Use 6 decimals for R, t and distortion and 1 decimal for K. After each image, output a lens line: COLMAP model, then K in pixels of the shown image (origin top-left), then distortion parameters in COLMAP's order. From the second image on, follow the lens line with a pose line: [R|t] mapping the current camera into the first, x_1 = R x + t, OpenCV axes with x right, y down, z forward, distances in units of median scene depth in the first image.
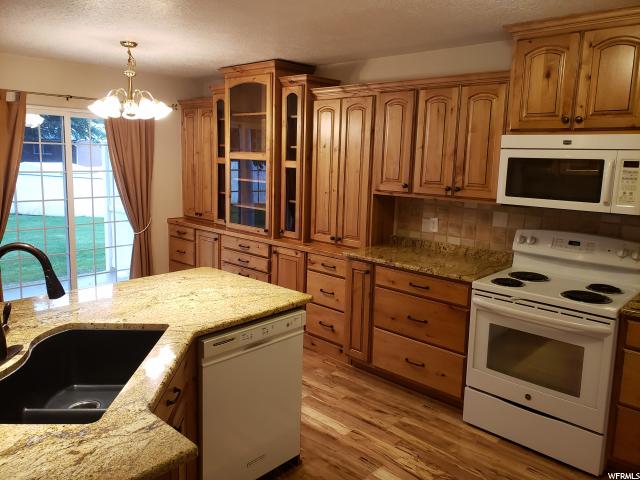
lens RADIAL K [[485.9, 0, 320.3], [0, 485.9, 224.9], [0, 0, 1]] dist [0.002089, -0.004070]
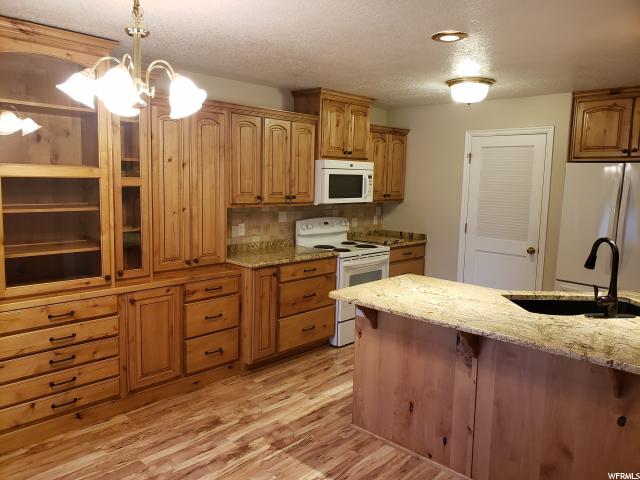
lens RADIAL K [[493.0, 0, 310.9], [0, 493.0, 237.7], [0, 0, 1]] dist [0.068149, -0.066016]
pose [[0.025063, -0.148319, 0.988622, -1.159951], [0.118163, 0.982439, 0.144396, -0.163629], [-0.992678, 0.113200, 0.042149, 0.957782]]
